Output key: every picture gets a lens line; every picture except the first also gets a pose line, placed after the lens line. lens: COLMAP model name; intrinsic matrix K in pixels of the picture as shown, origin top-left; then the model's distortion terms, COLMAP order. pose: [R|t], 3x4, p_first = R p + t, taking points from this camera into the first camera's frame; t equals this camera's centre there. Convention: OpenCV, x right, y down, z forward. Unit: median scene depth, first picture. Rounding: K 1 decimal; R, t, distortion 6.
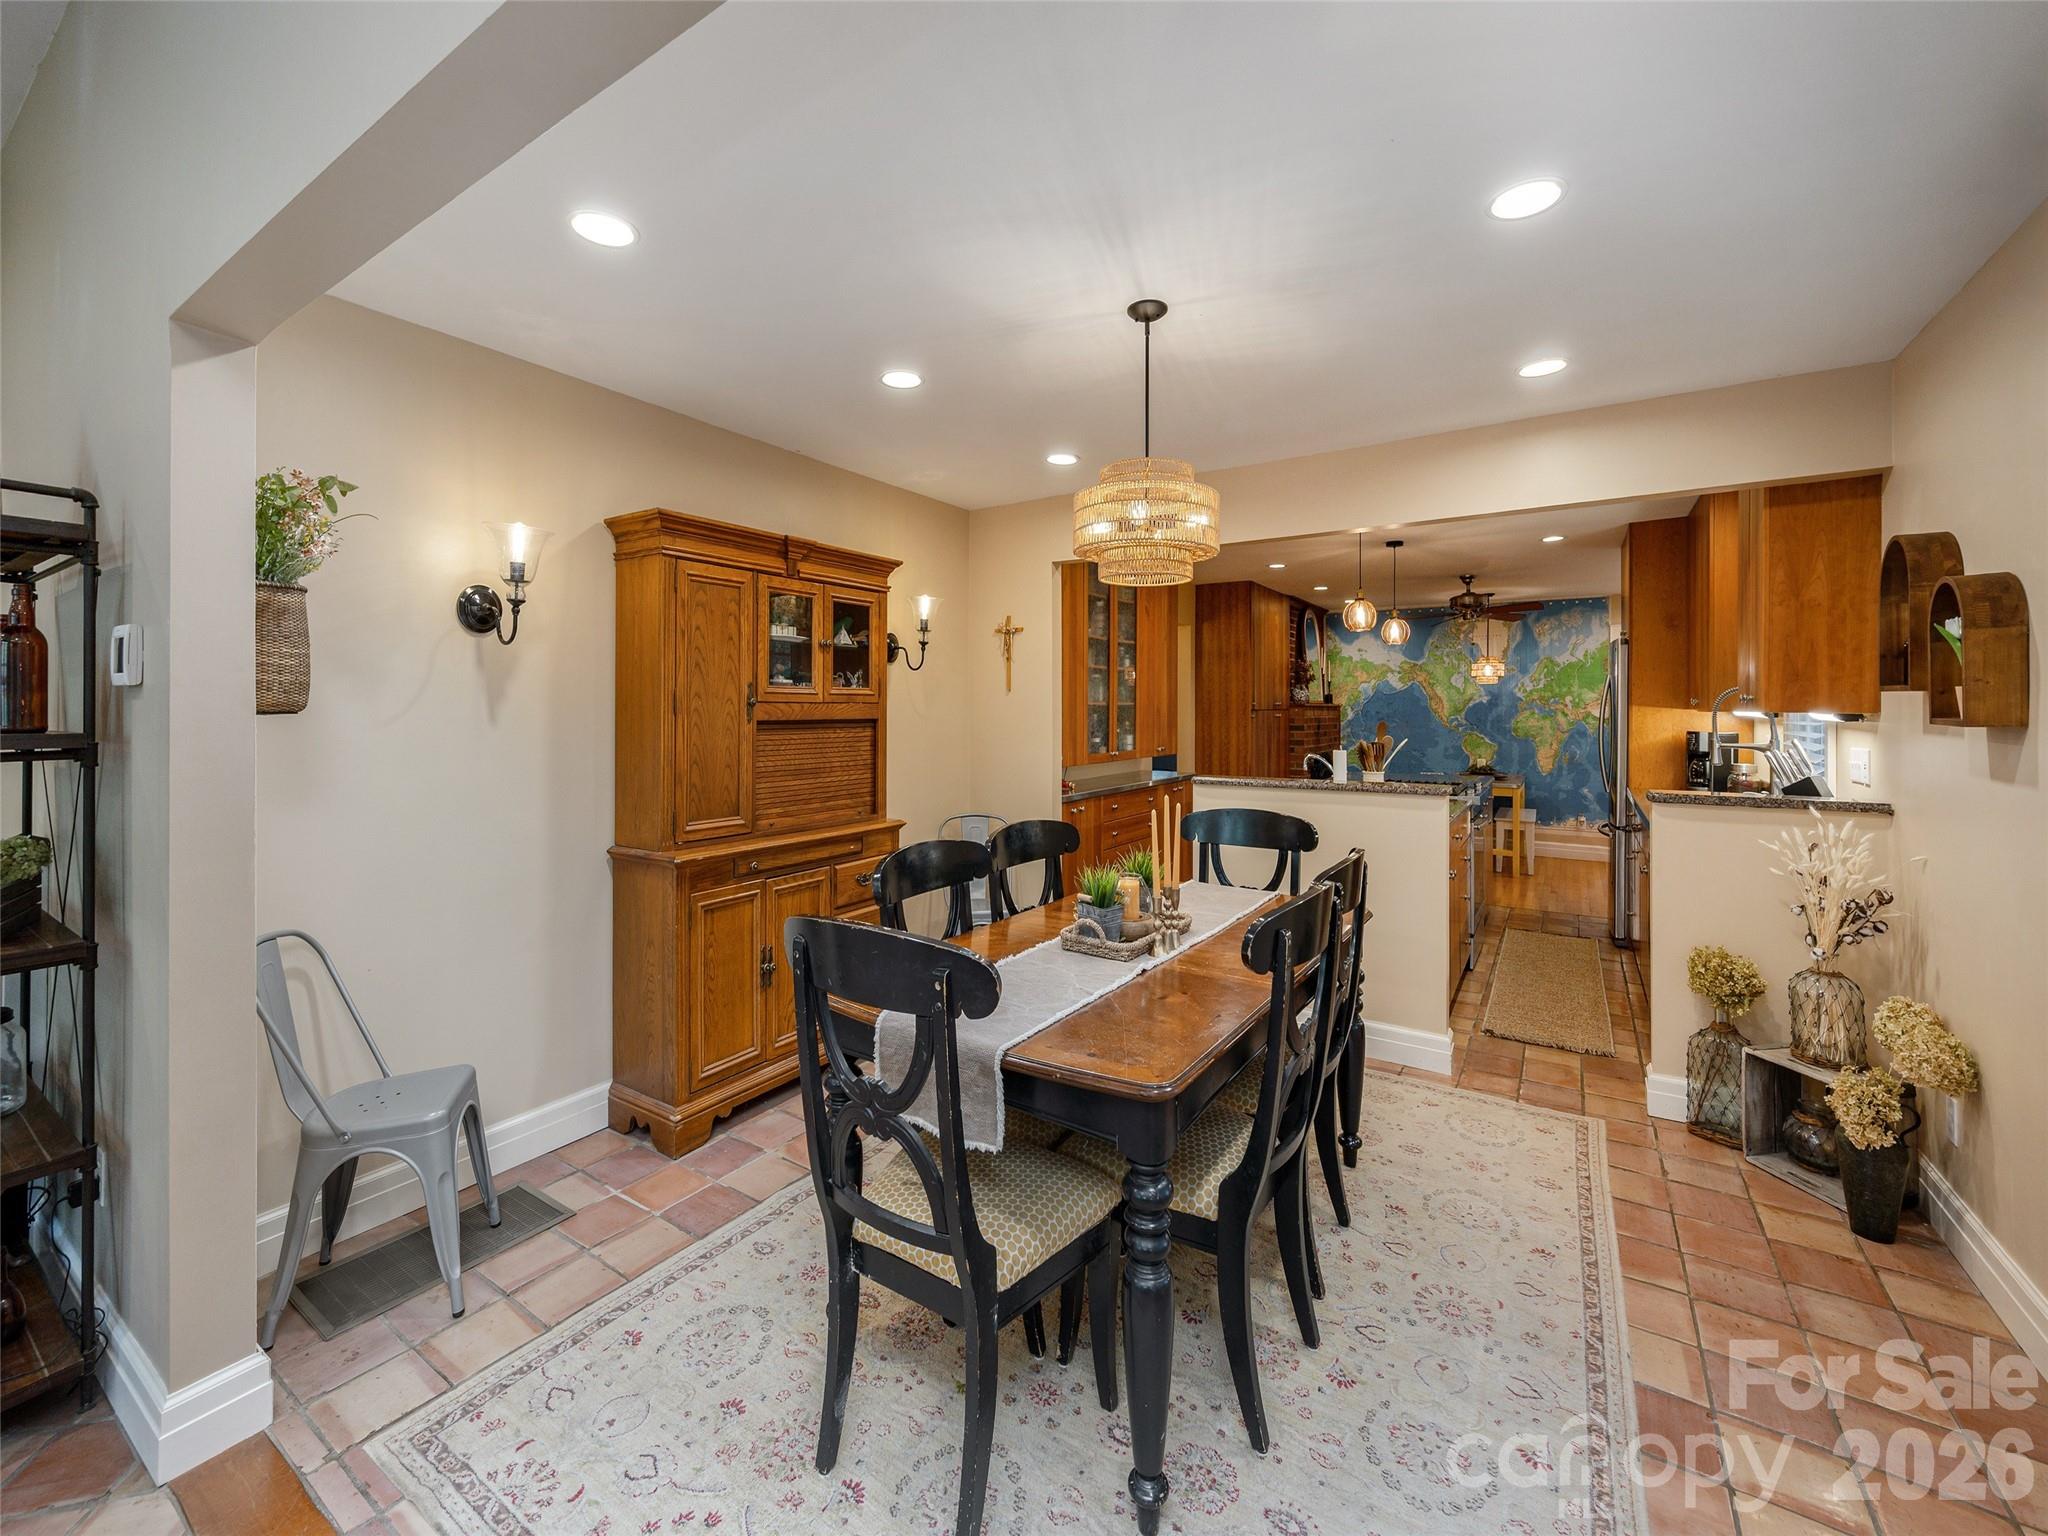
lens RADIAL K [[859.2, 0, 1016.9], [0, 859.2, 733.7], [0, 0, 1]] dist [0.001250, 0.001718]
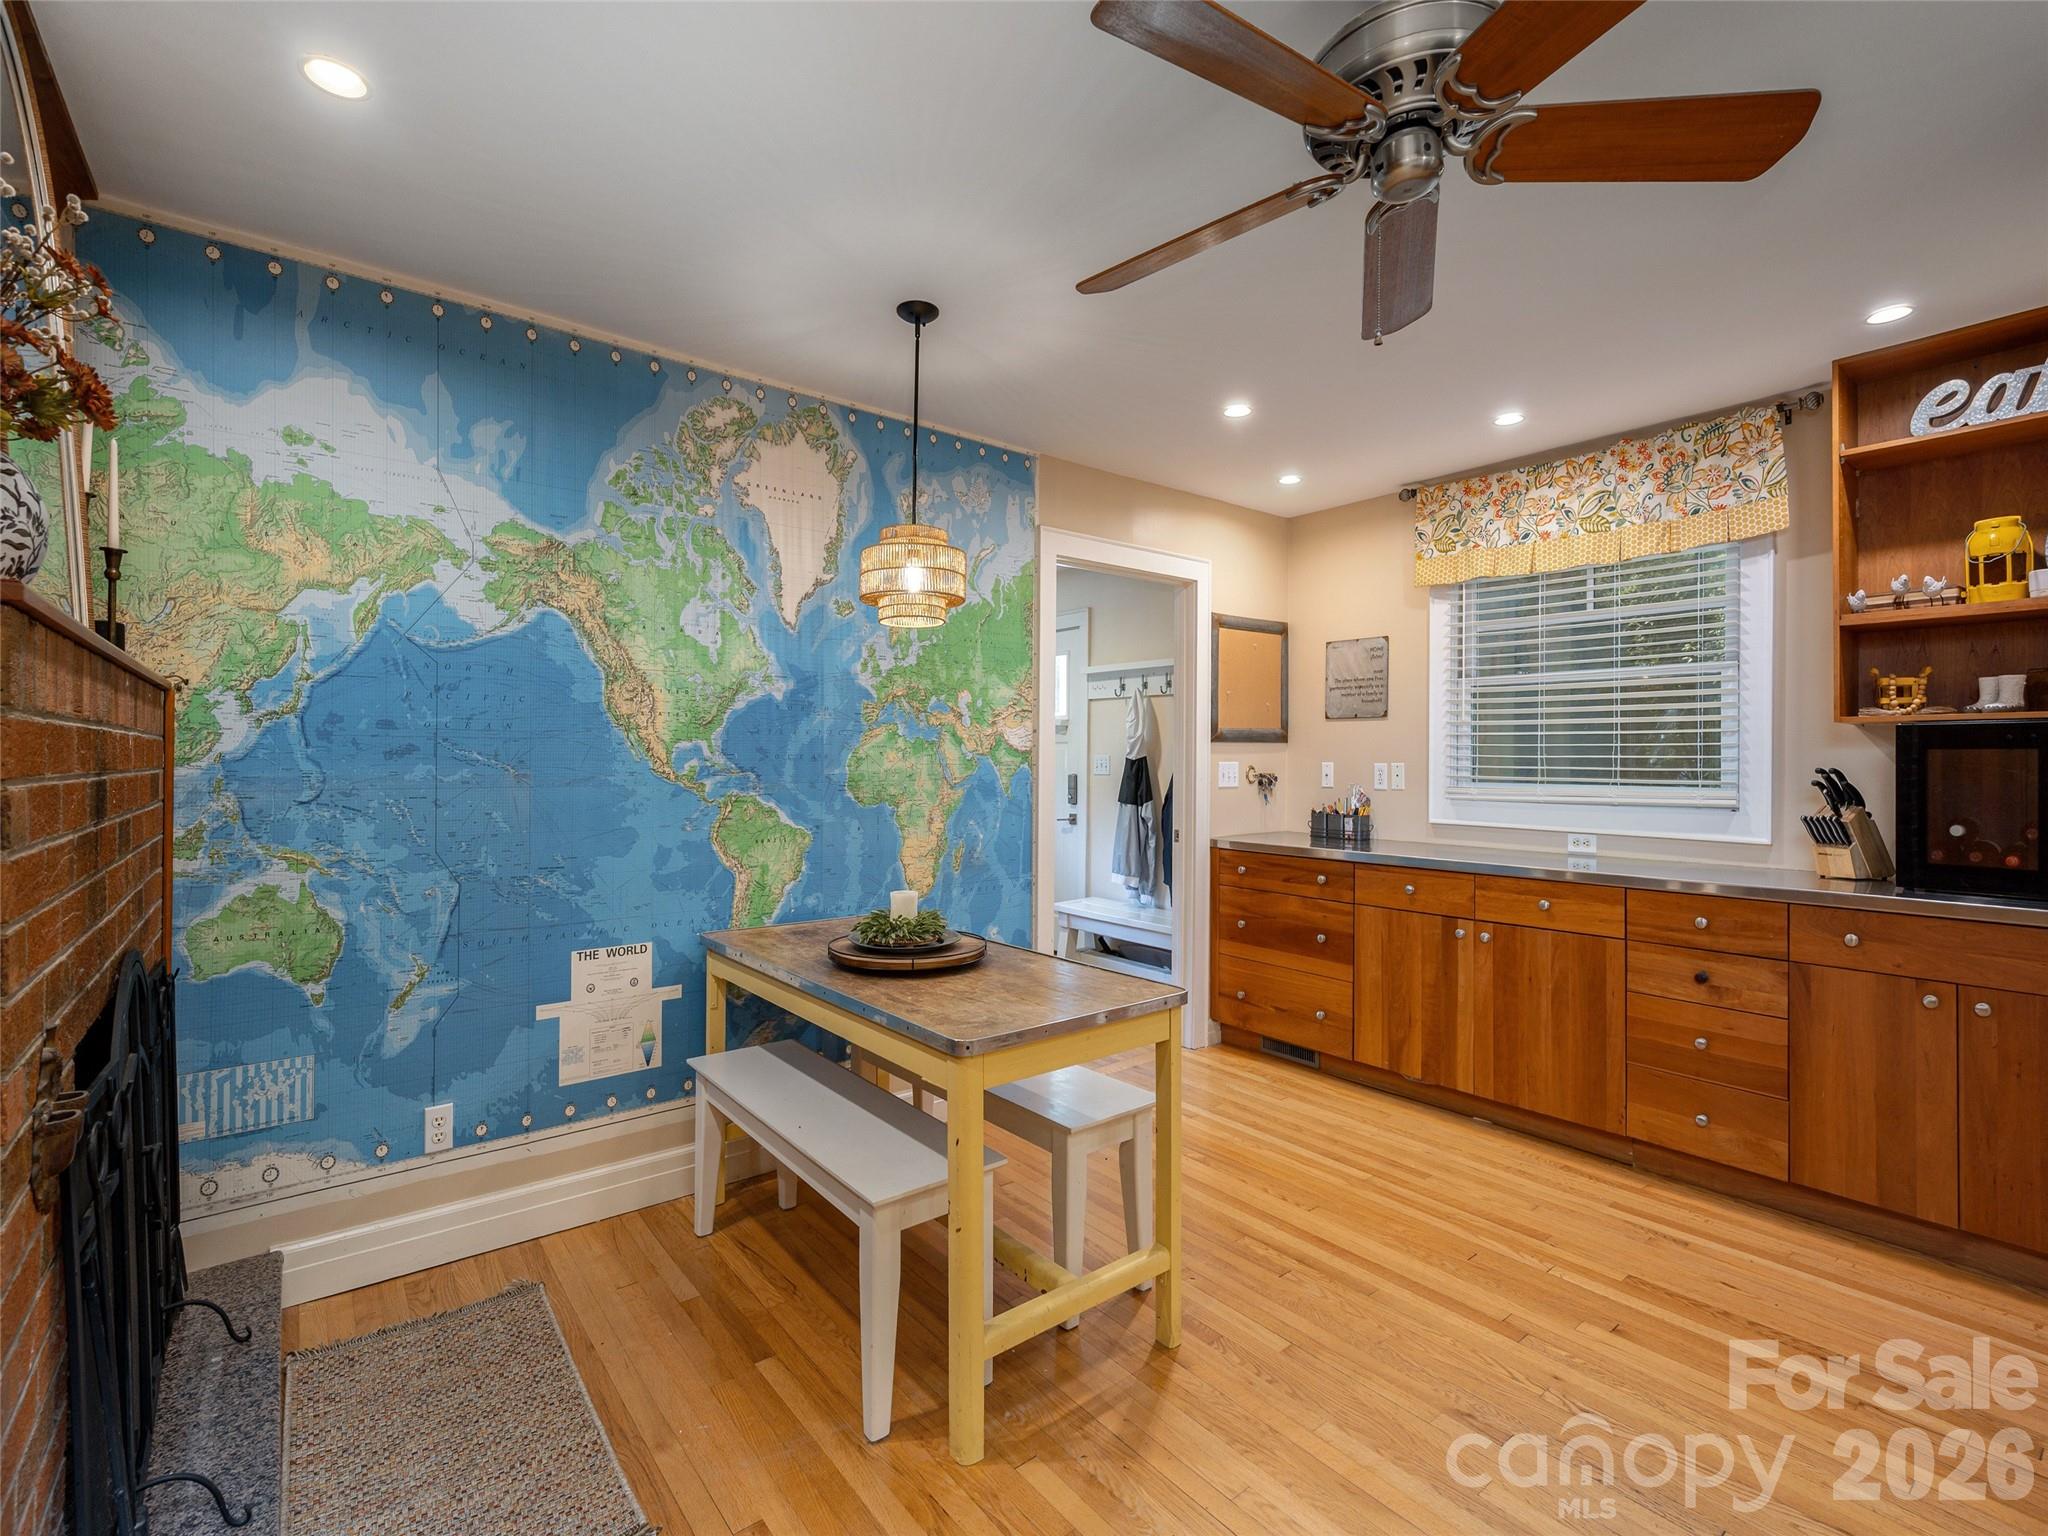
lens RADIAL K [[956.6, 0, 1093.9], [0, 956.6, 738.2], [0, 0, 1]] dist [0.007565, -0.001986]
pose [[0.267997, 0.024692, 0.963103, 0.246534], [0.030147, 0.998967, -0.034000, -0.006743], [-0.962948, 0.038147, 0.266976, 0.832830]]
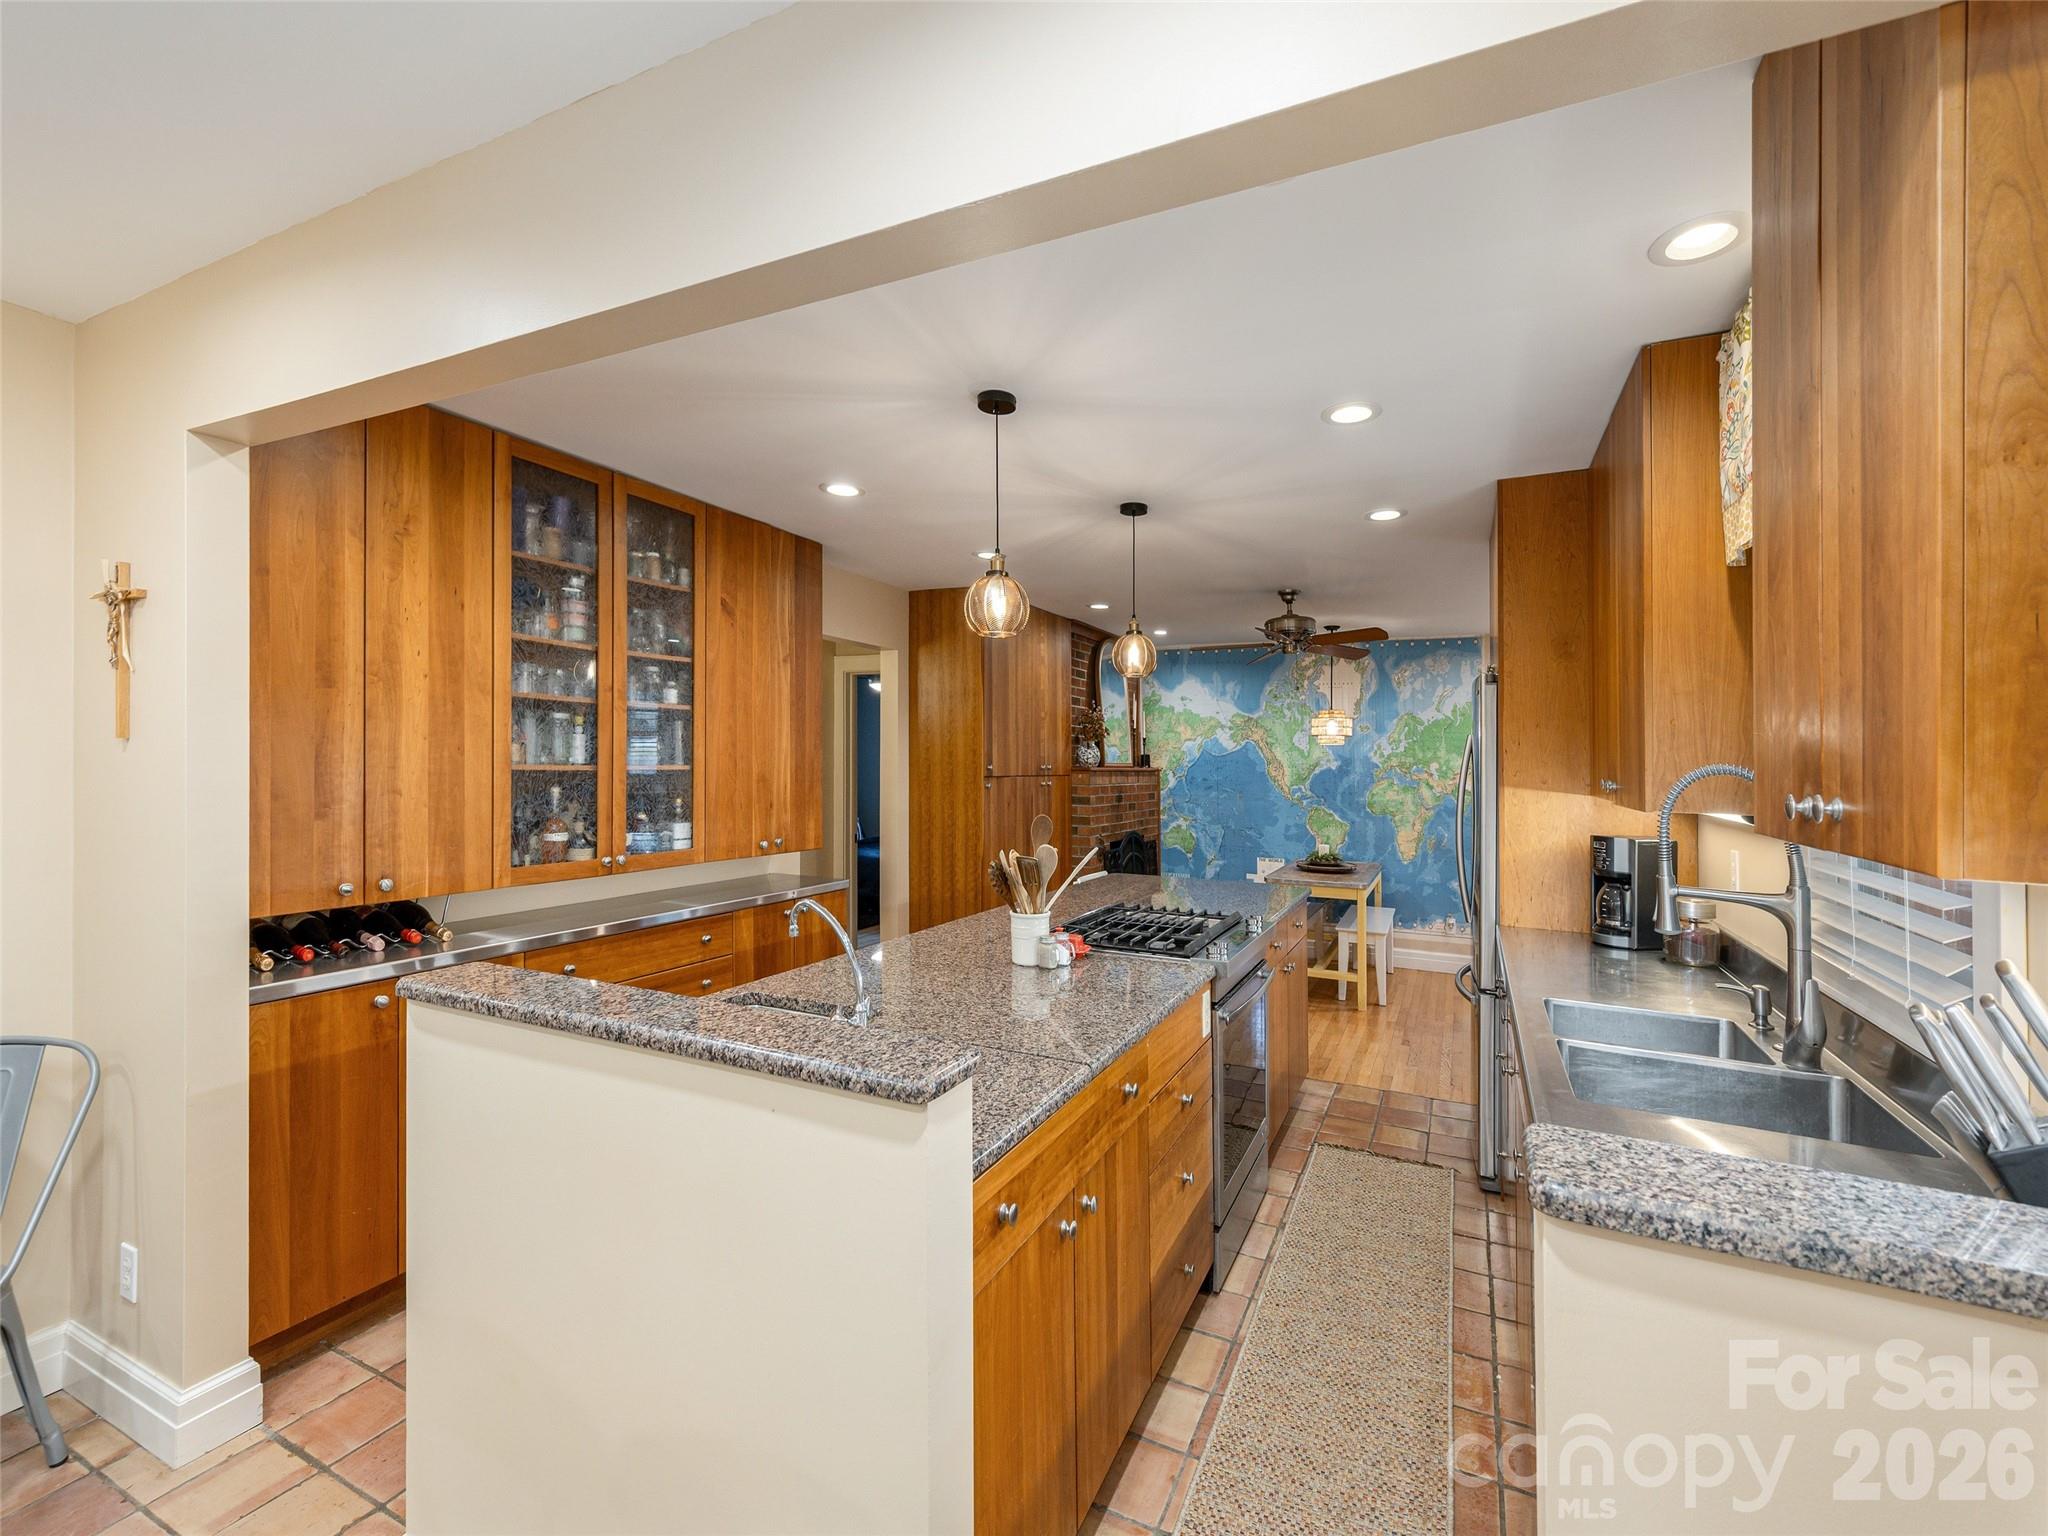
lens RADIAL K [[956.6, 0, 975.1], [0, 956.6, 759.7], [0, 0, 1]] dist [0.007565, -0.001986]
pose [[0.993952, 0.018227, 0.108294, 0.133294], [-0.014651, 0.999324, -0.033728, -0.011309], [-0.108835, 0.031937, 0.993547, 0.181252]]
